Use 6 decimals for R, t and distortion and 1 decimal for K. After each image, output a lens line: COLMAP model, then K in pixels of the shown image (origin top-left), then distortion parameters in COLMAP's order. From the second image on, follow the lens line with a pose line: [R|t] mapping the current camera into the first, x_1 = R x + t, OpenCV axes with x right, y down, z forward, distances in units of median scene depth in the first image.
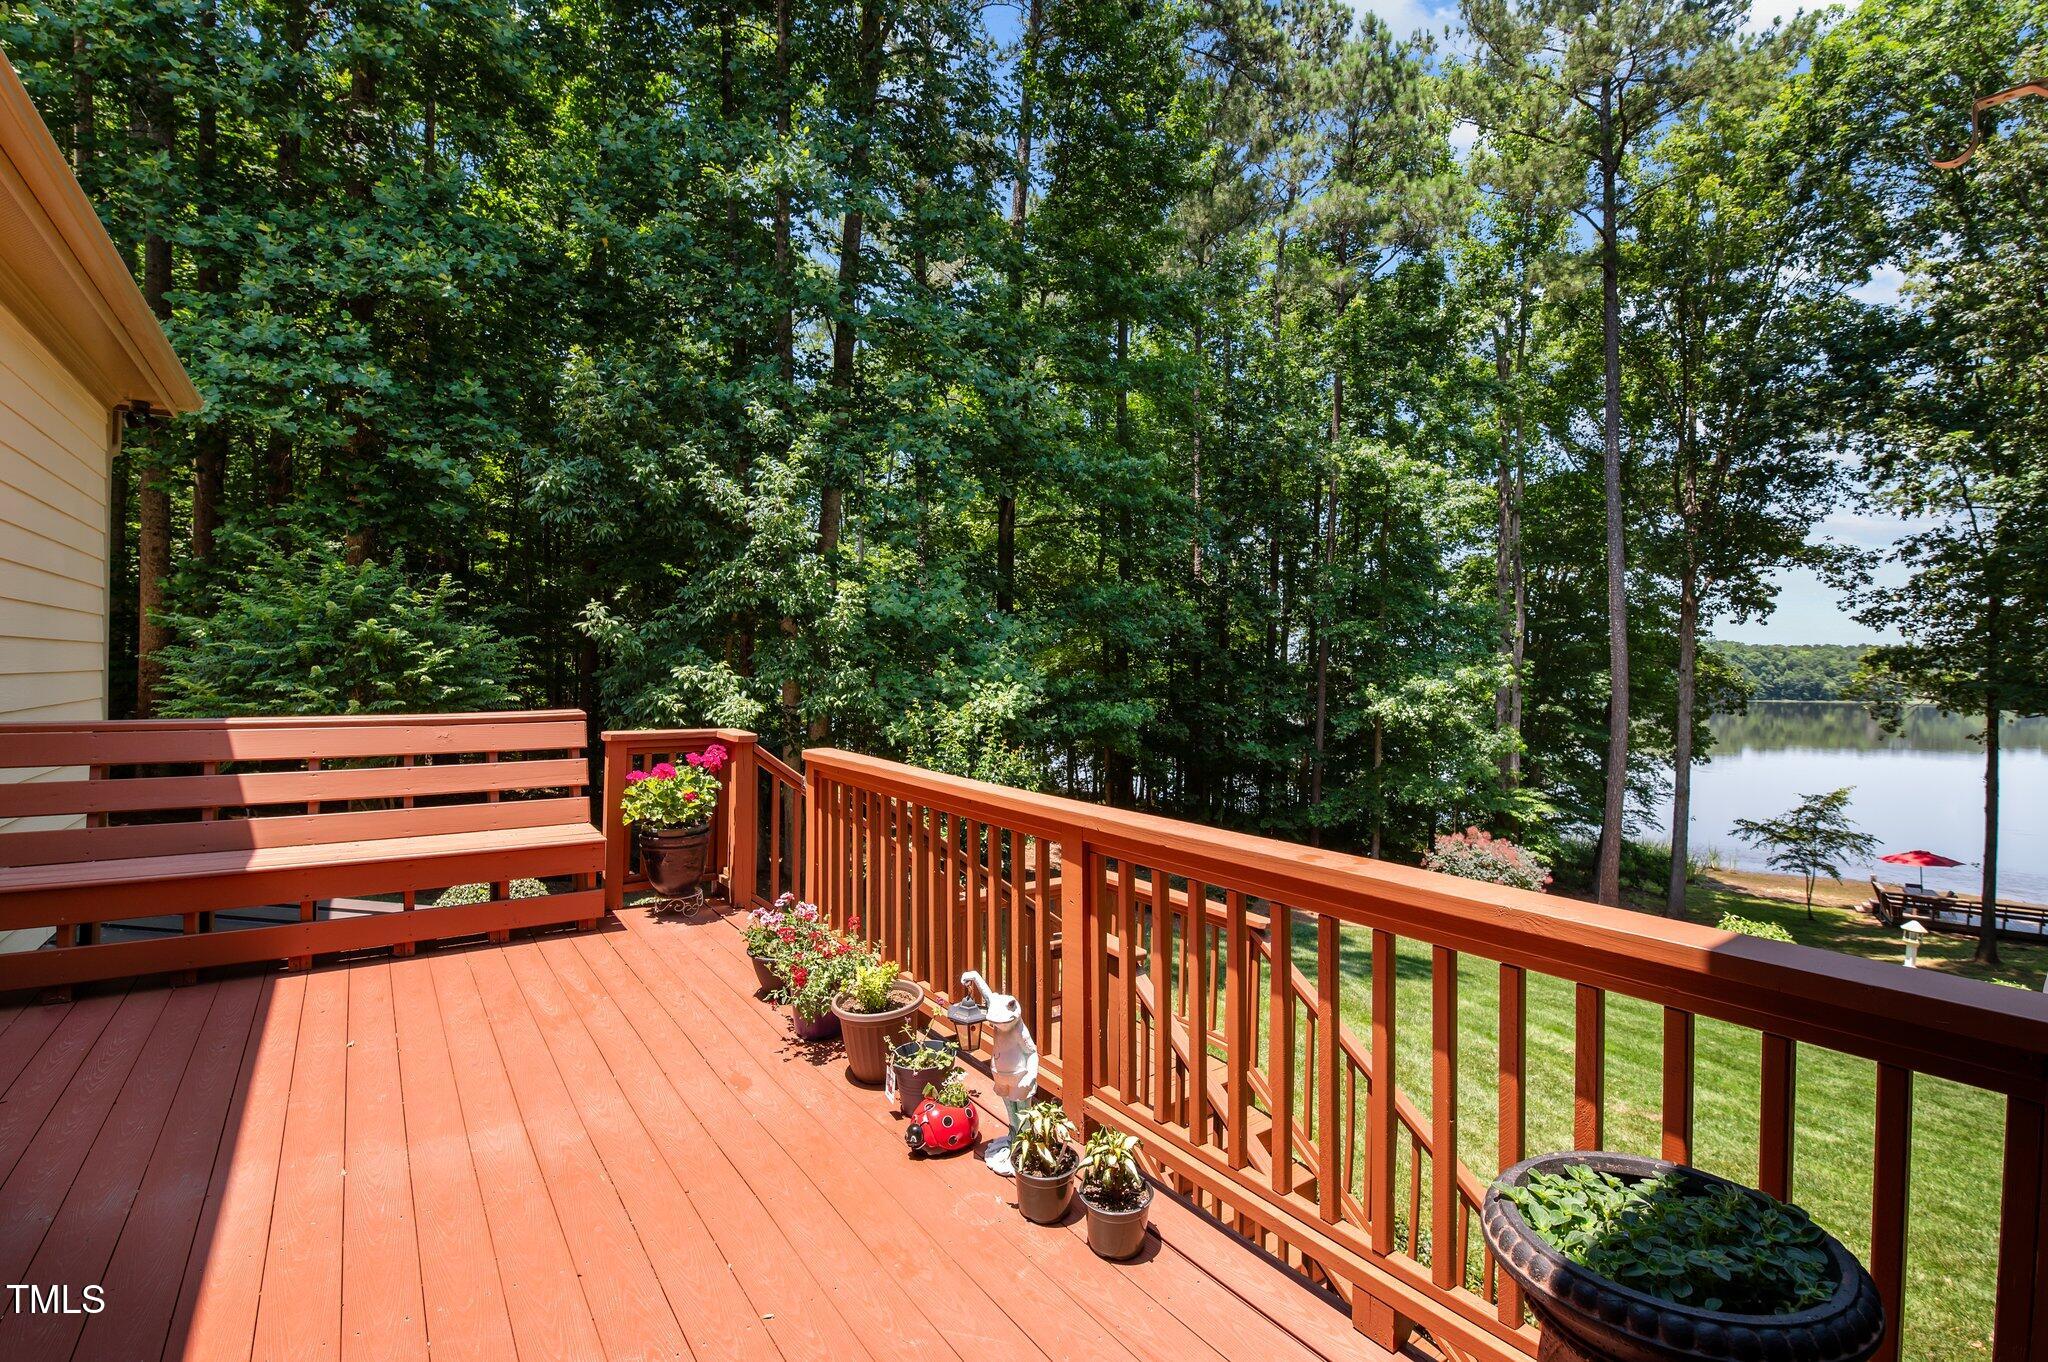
lens RADIAL K [[897.3, 0, 1023.2], [0, 897.3, 681.3], [0, 0, 1]] dist [-0.013461, -0.000342]
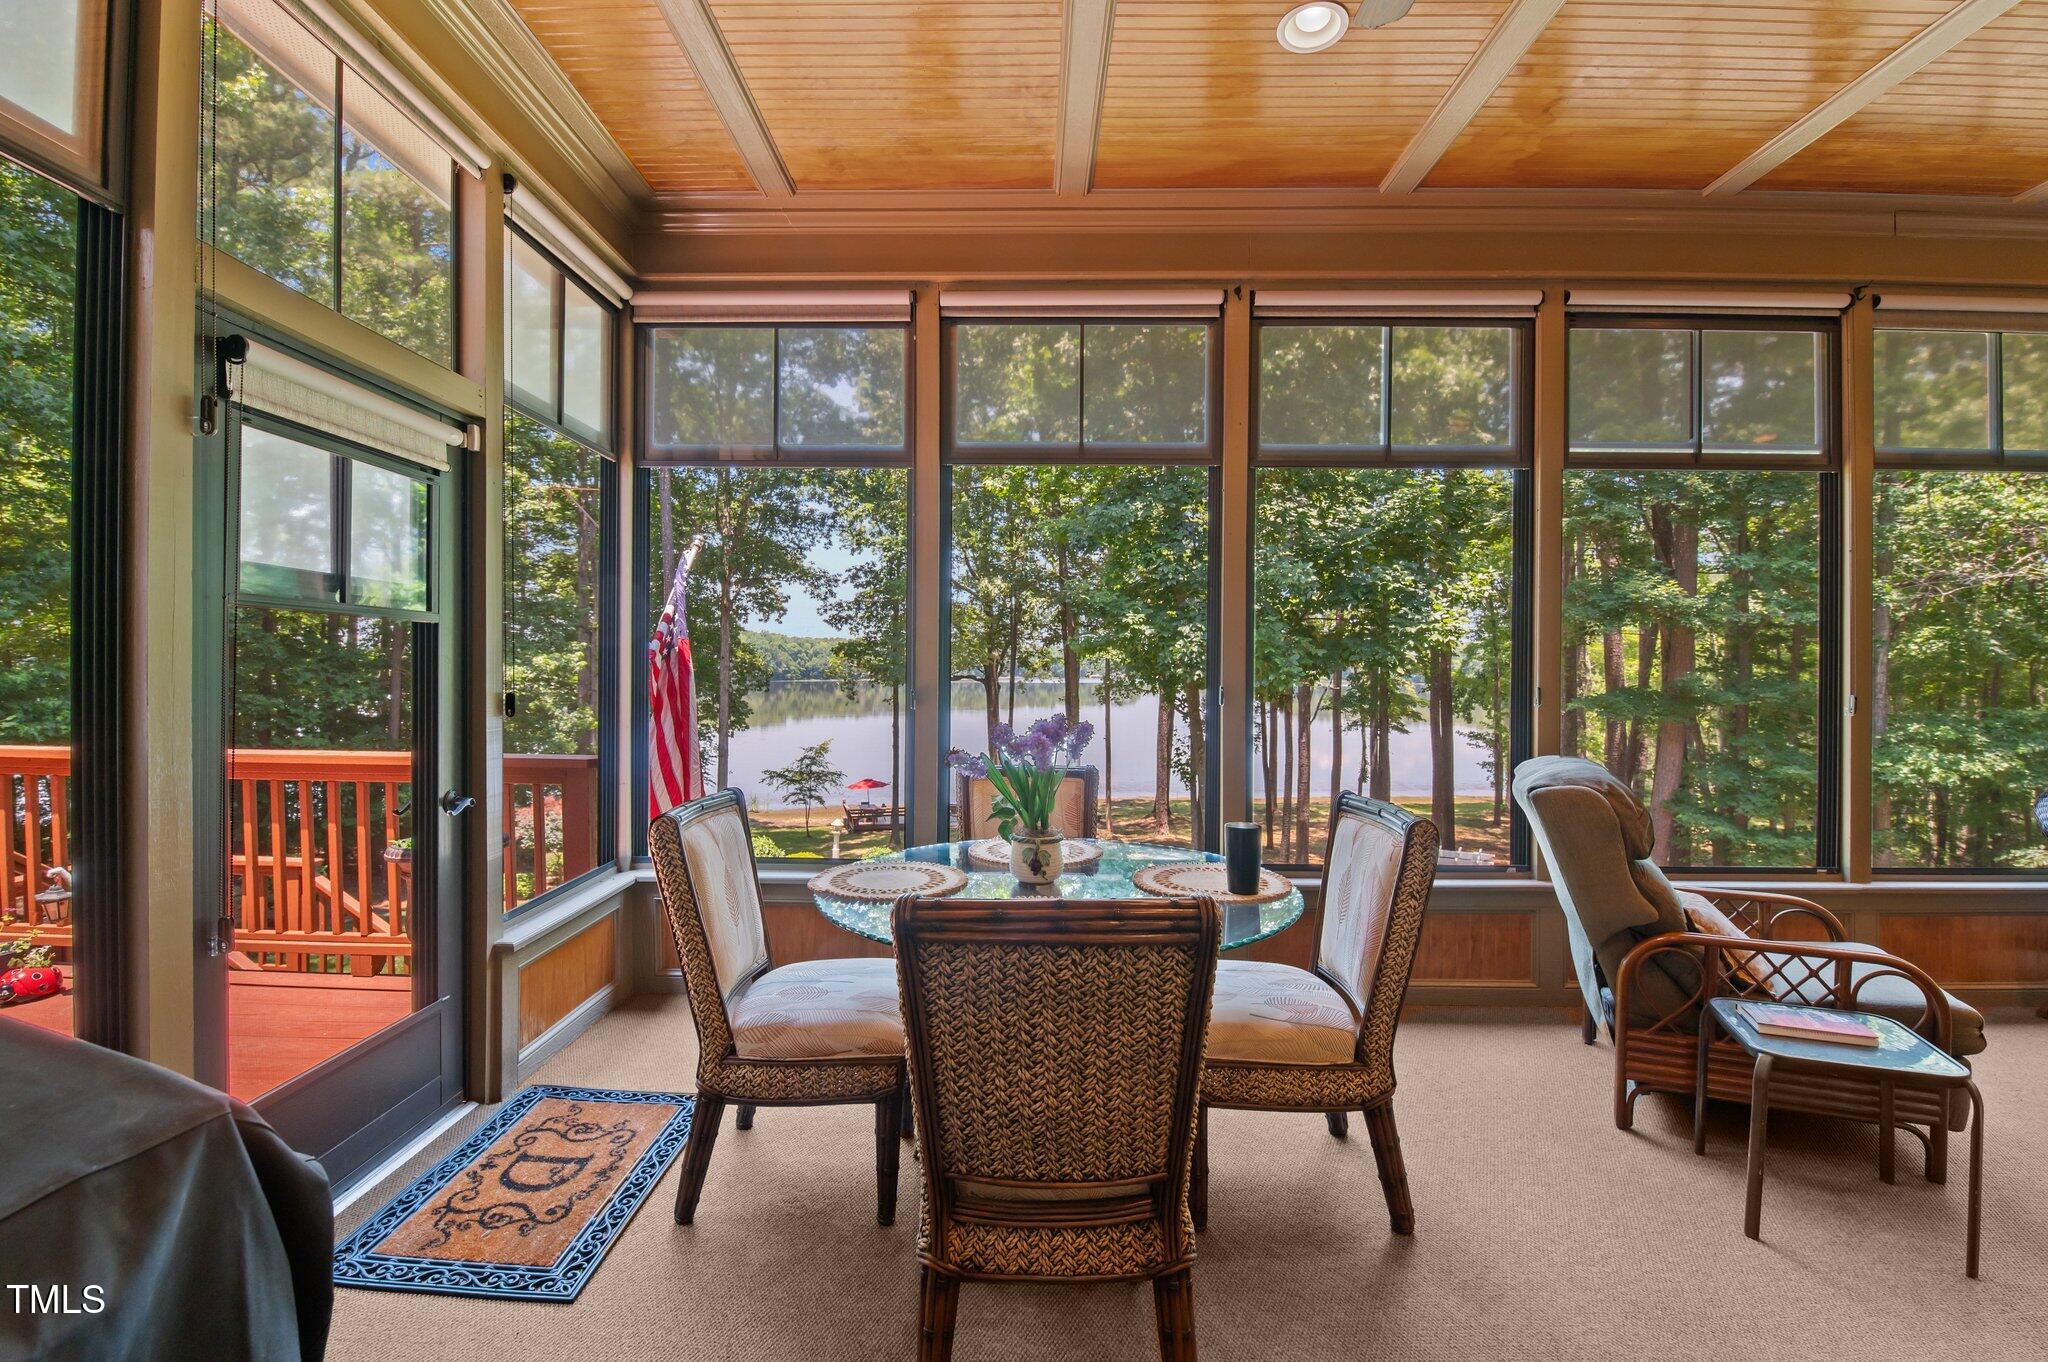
lens RADIAL K [[897.3, 0, 1023.0], [0, 897.3, 673.2], [0, 0, 1]] dist [-0.013461, -0.000342]
pose [[0.601781, -0.014119, 0.798536, -0.025850], [0.009481, 0.999900, 0.010534, 0.001116], [-0.798605, 0.001232, 0.601855, -0.113003]]
